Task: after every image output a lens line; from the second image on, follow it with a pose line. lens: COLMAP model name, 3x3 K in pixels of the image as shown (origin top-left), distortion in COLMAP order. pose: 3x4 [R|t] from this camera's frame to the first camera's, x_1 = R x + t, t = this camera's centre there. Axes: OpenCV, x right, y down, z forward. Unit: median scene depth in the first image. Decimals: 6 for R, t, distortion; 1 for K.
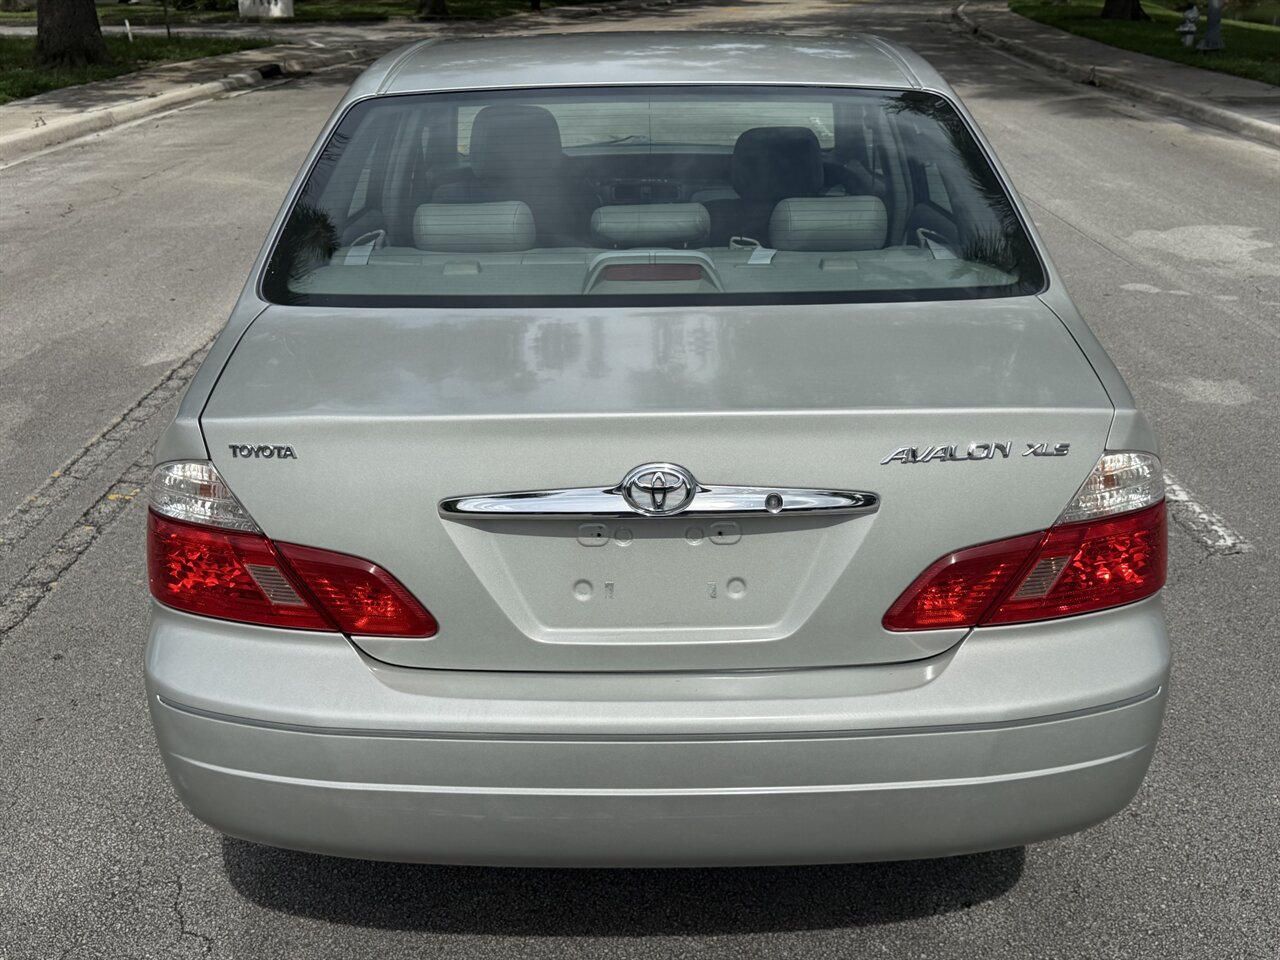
lens RADIAL K [[1344.6, 0, 640.0], [0, 1344.6, 480.0], [0, 0, 1]] dist [0.051431, -0.090041]
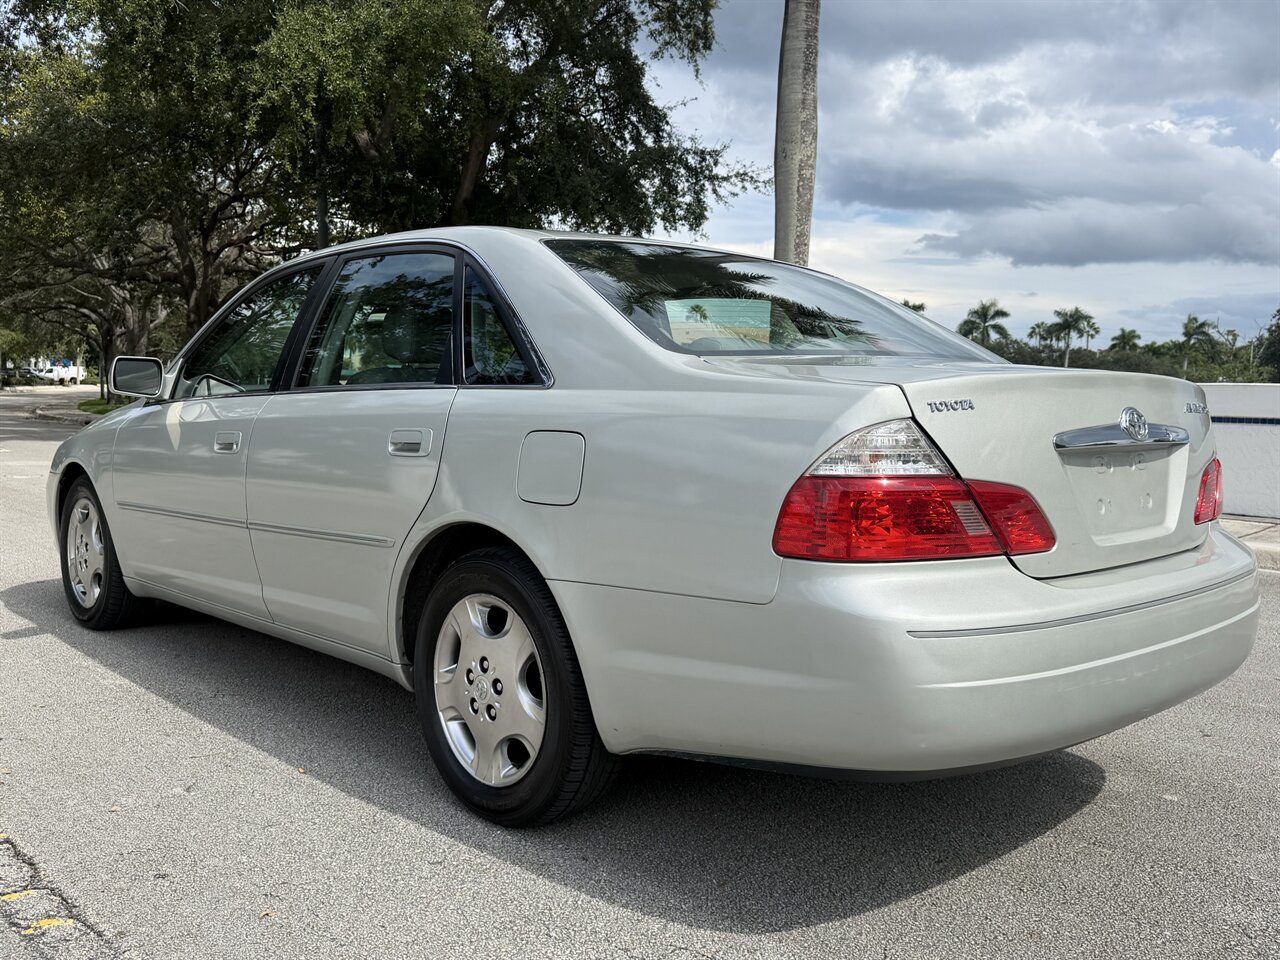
lens RADIAL K [[1132.2, 0, 635.6], [0, 1132.2, 463.1], [0, 0, 1]] dist [0.007426, 0.003204]
pose [[0.735663, -0.021384, 0.677010, -1.125079], [0.220842, 0.952457, -0.209890, 0.170121], [-0.640335, 0.303921, 0.705410, 0.455876]]
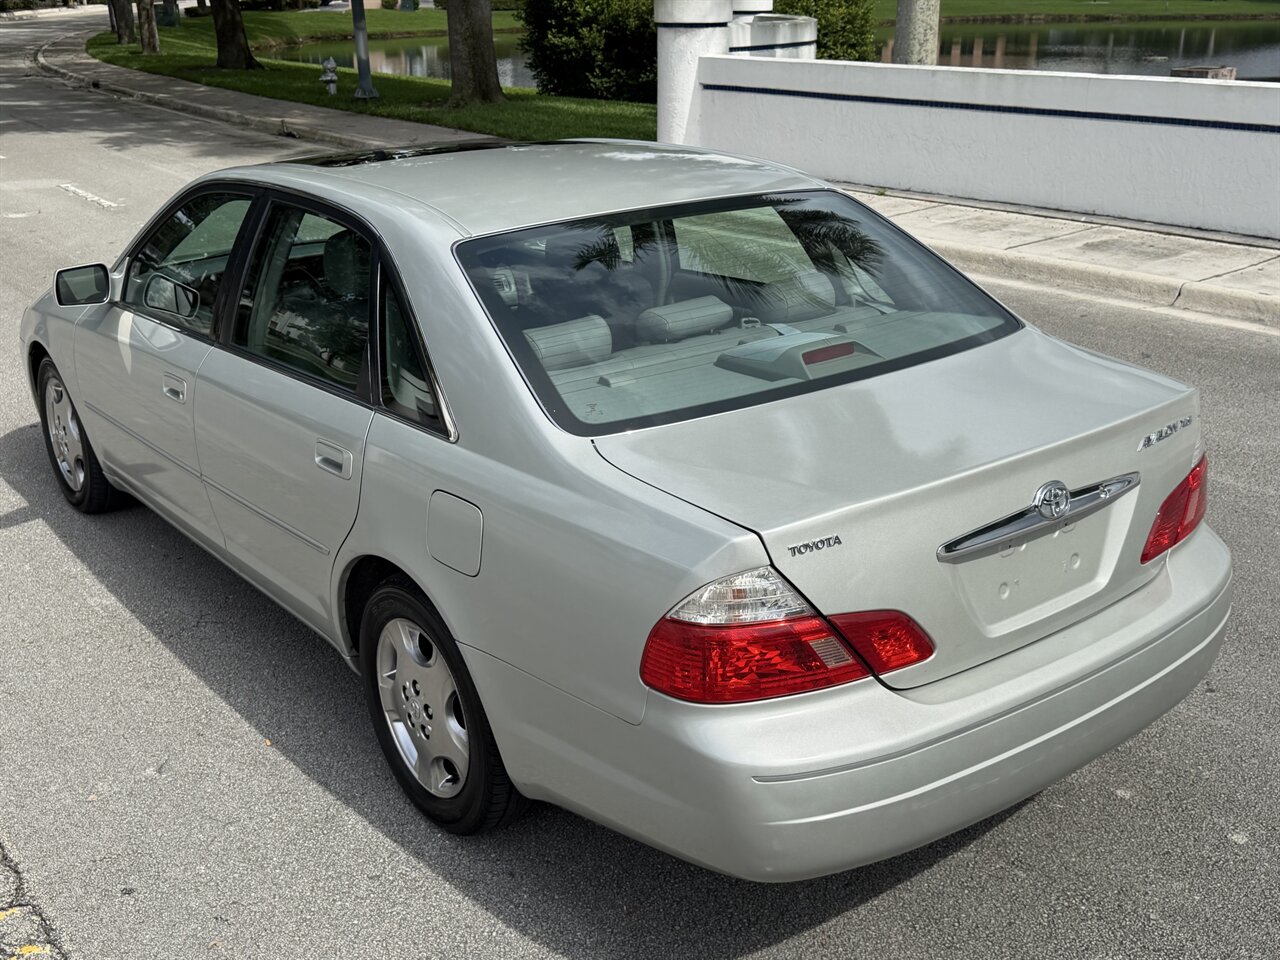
lens RADIAL K [[1344.6, 0, 640.0], [0, 1344.6, 480.0], [0, 0, 1]] dist [0.051431, -0.090041]
pose [[0.792356, -0.209197, 0.573070, -1.030603], [0.225133, 0.973333, 0.044031, -0.159393], [-0.566999, 0.094128, 0.818323, 0.093265]]
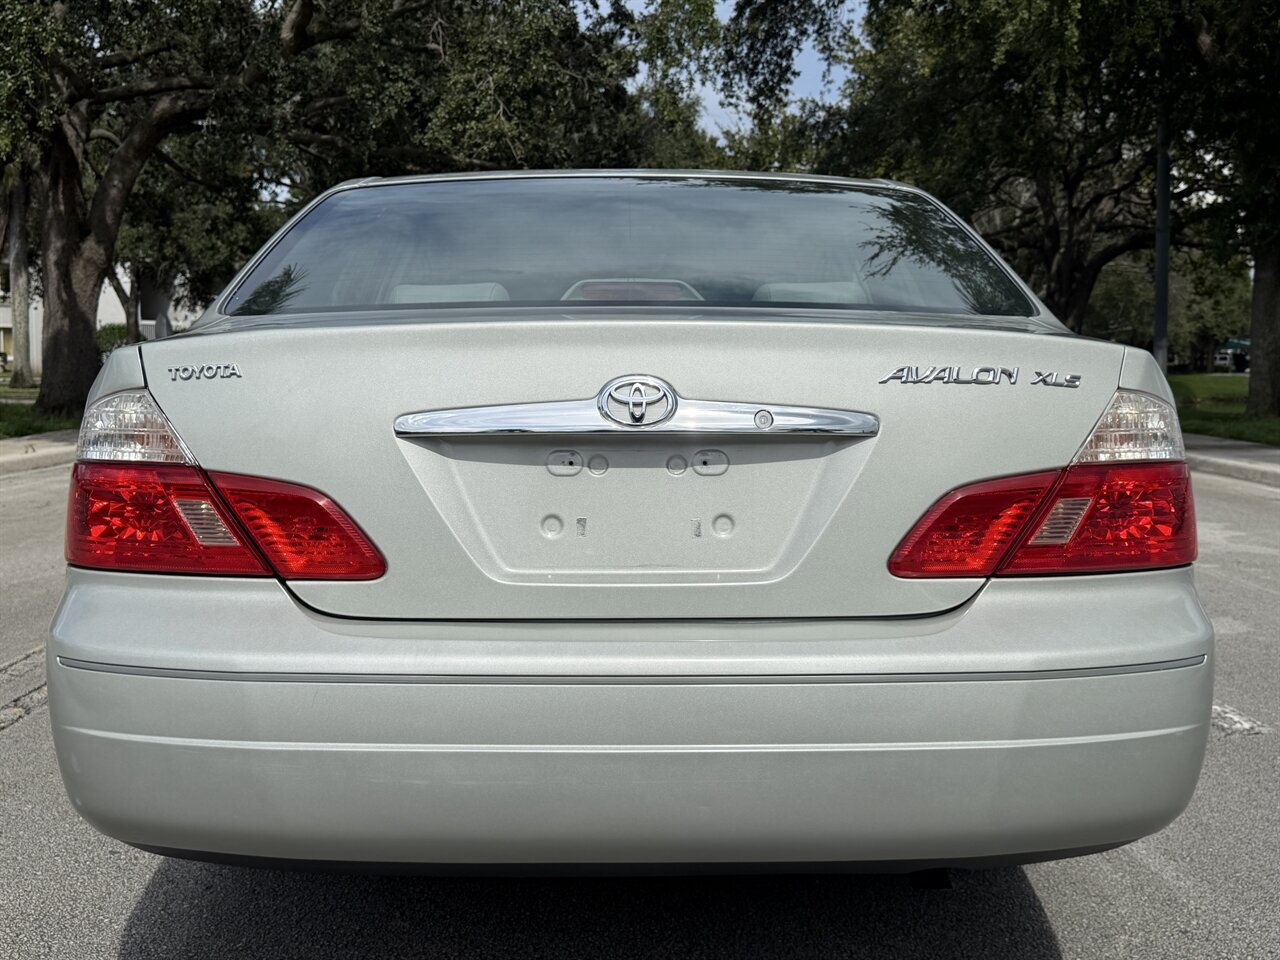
lens RADIAL K [[1344.6, 0, 640.0], [0, 1344.6, 480.0], [0, 0, 1]] dist [0.051431, -0.090041]
pose [[0.999828, 0.008384, 0.016515, 0.001021], [-0.003478, 0.960792, -0.277247, 0.286968], [-0.018192, 0.277142, 0.960657, 0.128125]]
